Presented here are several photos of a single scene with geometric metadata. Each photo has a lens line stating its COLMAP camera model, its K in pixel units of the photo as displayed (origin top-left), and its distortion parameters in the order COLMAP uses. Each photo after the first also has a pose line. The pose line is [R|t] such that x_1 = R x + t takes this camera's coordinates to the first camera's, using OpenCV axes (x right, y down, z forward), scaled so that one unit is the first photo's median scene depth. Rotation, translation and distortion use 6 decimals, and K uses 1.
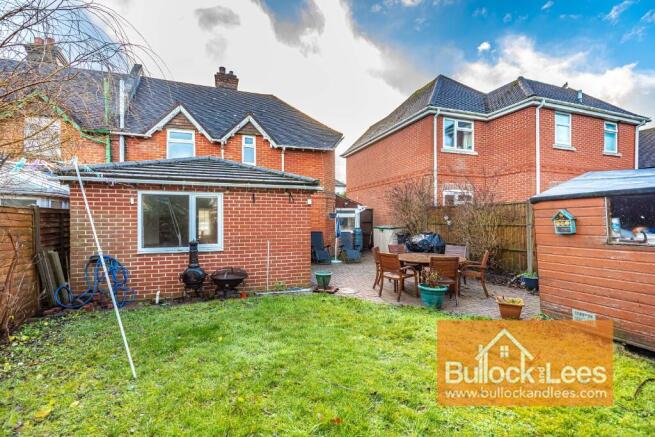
lens RADIAL K [[298.2, 0, 327.9], [0, 298.2, 221.1], [0, 0, 1]] dist [0.013947, -0.002339]
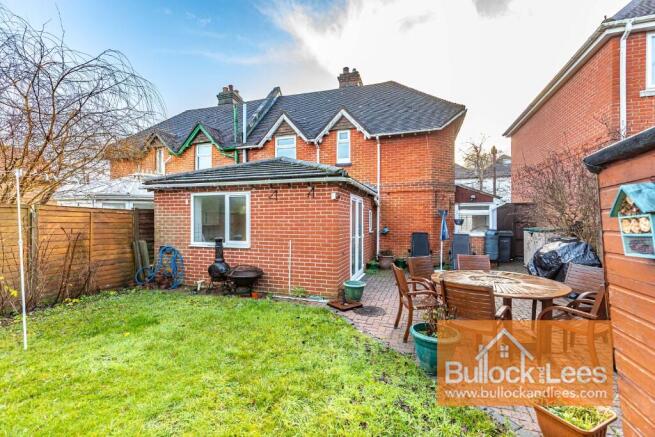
lens RADIAL K [[298.2, 0, 328.0], [0, 298.2, 218.7], [0, 0, 1]] dist [0.013947, -0.002339]
pose [[0.793662, 0.000990, -0.608358, 0.321657], [-0.003489, 0.999990, -0.002925, 0.000739], [0.608349, 0.004445, 0.793657, 0.242419]]
